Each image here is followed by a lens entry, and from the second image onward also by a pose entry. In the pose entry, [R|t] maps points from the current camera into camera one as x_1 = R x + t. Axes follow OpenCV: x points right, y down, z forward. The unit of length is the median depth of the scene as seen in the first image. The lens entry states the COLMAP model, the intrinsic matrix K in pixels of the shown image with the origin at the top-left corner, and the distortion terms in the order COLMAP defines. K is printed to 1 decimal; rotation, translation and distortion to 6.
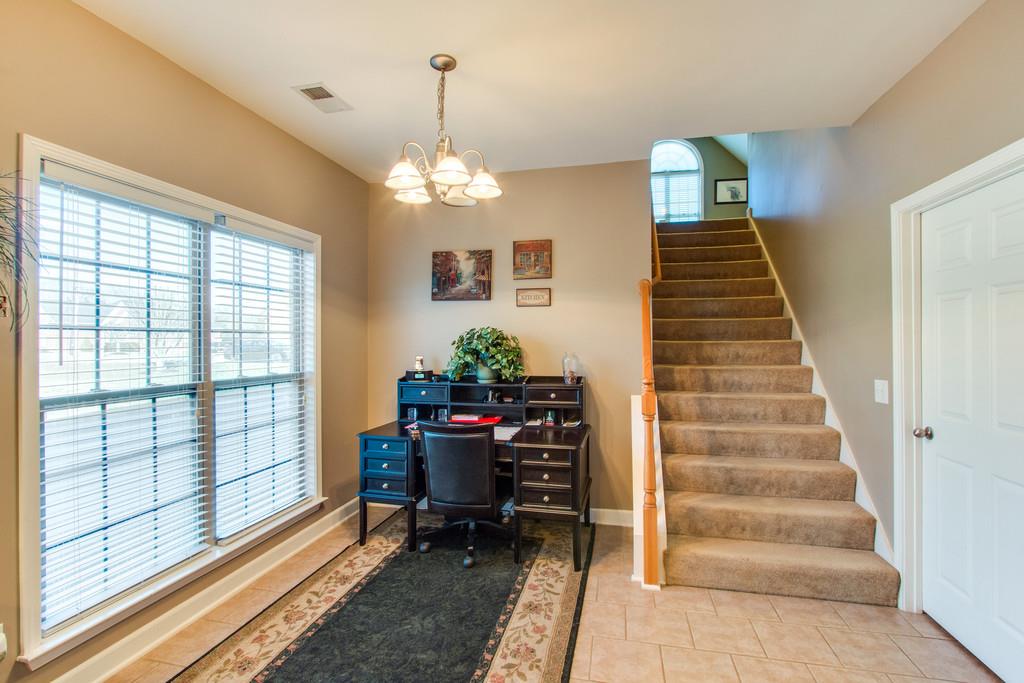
lens RADIAL K [[486.3, 0, 506.2], [0, 486.3, 337.6], [0, 0, 1]] dist [-0.018907, 0.000533]
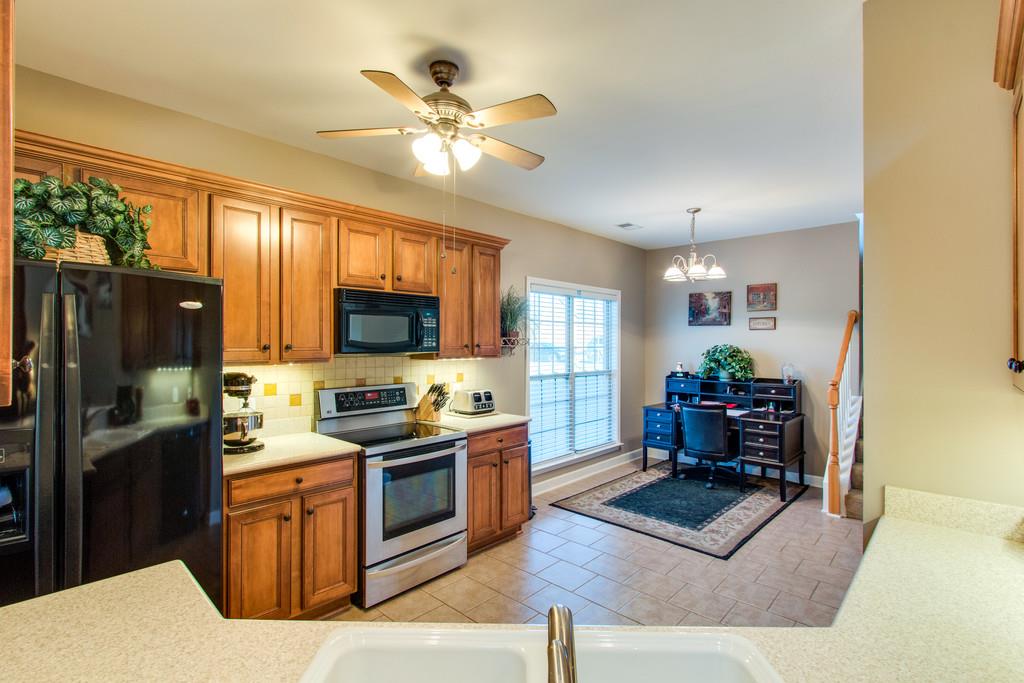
lens RADIAL K [[486.3, 0, 506.2], [0, 486.3, 337.6], [0, 0, 1]] dist [-0.018907, 0.000533]
pose [[0.868888, 0.004463, -0.494988, 0.122379], [-0.005348, 0.999986, -0.000372, -0.042314], [0.494980, 0.002970, 0.868900, -0.717011]]
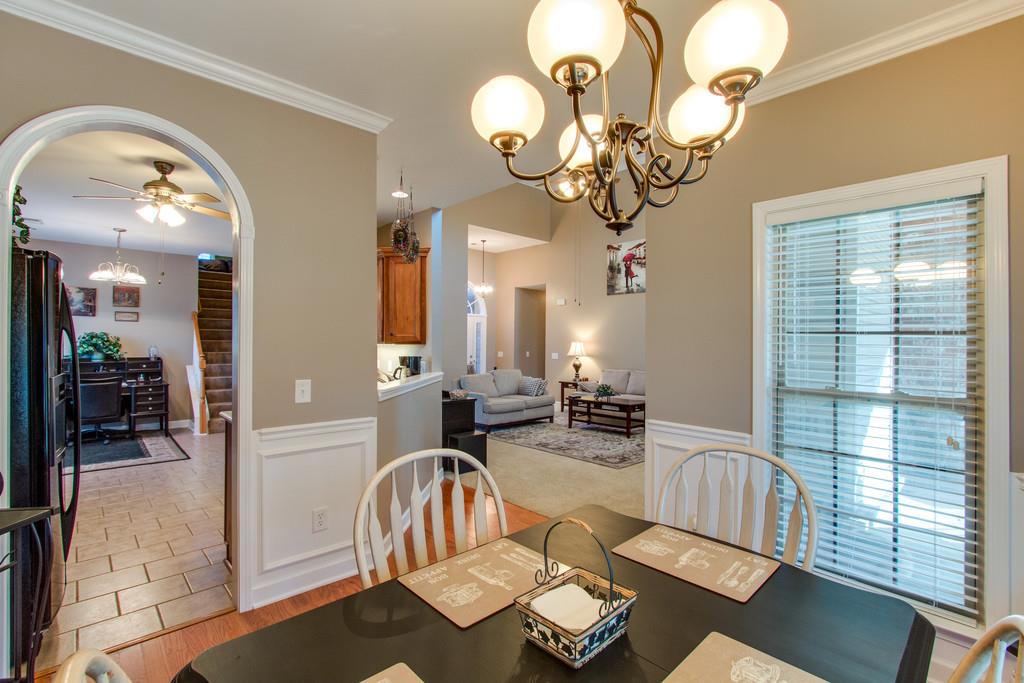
lens RADIAL K [[461.8, 0, 513.6], [0, 461.8, 339.3], [0, 0, 1]] dist [-0.001928, -0.000148]
pose [[0.553984, 0.008360, 0.832485, -0.691557], [-0.009782, 0.999946, -0.003531, -0.002617], [-0.832470, -0.006187, 0.554036, -1.437759]]
